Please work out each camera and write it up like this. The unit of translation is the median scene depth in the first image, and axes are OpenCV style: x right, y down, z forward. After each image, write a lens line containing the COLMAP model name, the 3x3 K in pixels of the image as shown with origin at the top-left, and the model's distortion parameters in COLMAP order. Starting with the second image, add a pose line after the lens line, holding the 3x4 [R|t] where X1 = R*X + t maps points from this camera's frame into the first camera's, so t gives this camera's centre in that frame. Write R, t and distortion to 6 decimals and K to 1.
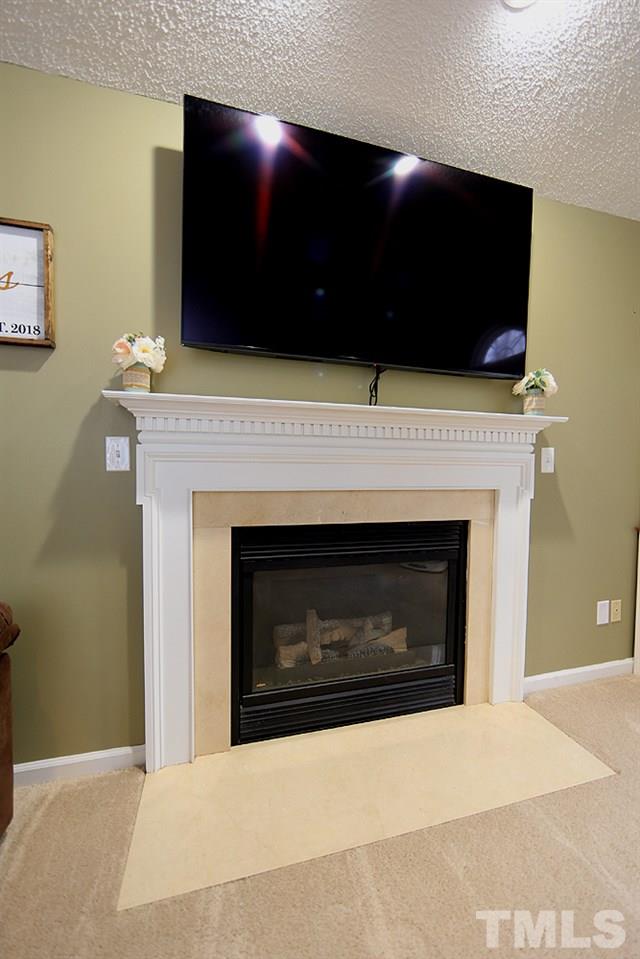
lens RADIAL K [[339.1, 0, 320.0], [0, 339.1, 479.5], [0, 0, 1]] dist [-0.000353, -0.000028]
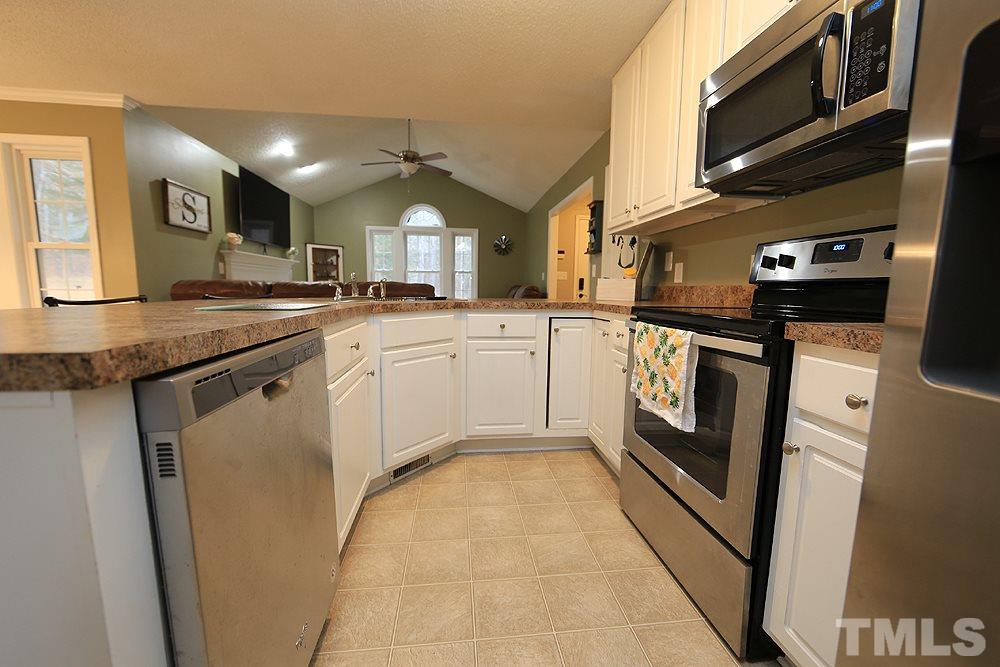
lens RADIAL K [[406.6, 0, 501.0], [0, 406.6, 338.9], [0, 0, 1]] dist [-0.000032, -0.000012]
pose [[0.131097, -0.130911, 0.982688, -3.232856], [0.018854, 0.991393, 0.129555, 0.107013], [-0.991190, 0.001544, 0.132437, -1.637781]]
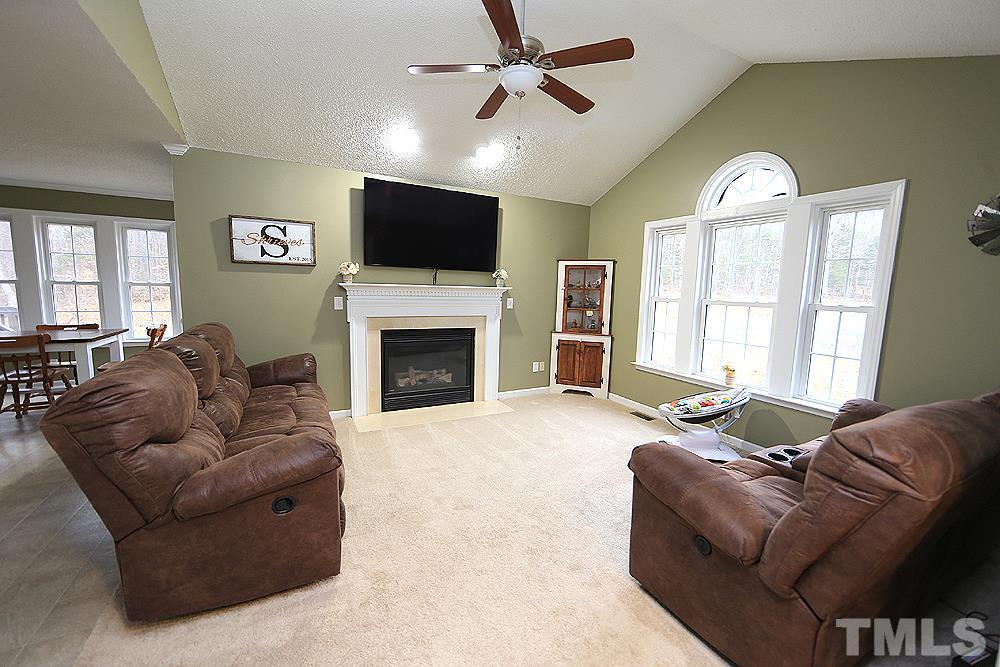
lens RADIAL K [[406.6, 0, 501.0], [0, 406.6, 338.9], [0, 0, 1]] dist [-0.000032, -0.000012]
pose [[0.973306, -0.014740, 0.229036, -0.063392], [-0.009874, 0.994322, 0.105953, -0.120895], [-0.229297, -0.105386, 0.967634, -1.991371]]
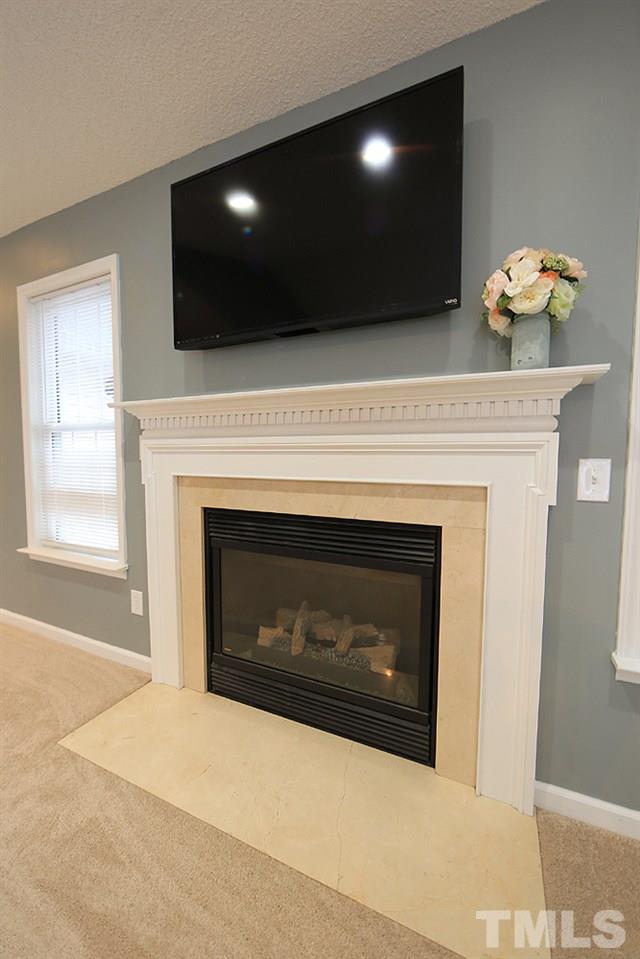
lens RADIAL K [[383.1, 0, 320.0], [0, 383.1, 479.5], [0, 0, 1]] dist [-0.001694, -0.000090]
pose [[0.780006, 0.032698, -0.624918, 0.761474], [-0.020256, 0.999430, 0.027010, 0.001361], [0.625445, -0.008410, 0.780223, 0.186294]]
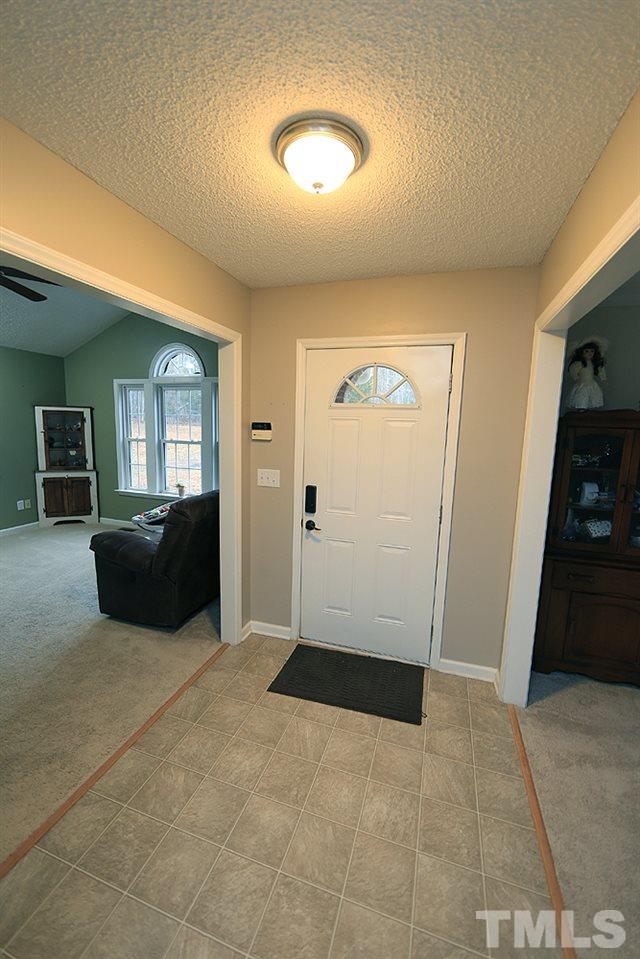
lens RADIAL K [[383.1, 0, 320.0], [0, 383.1, 479.5], [0, 0, 1]] dist [-0.001694, -0.000090]
pose [[0.556202, -0.113251, 0.823295, -0.301969], [0.003010, 0.990939, 0.134278, -0.209412], [-0.831042, -0.072208, 0.551503, -2.866556]]
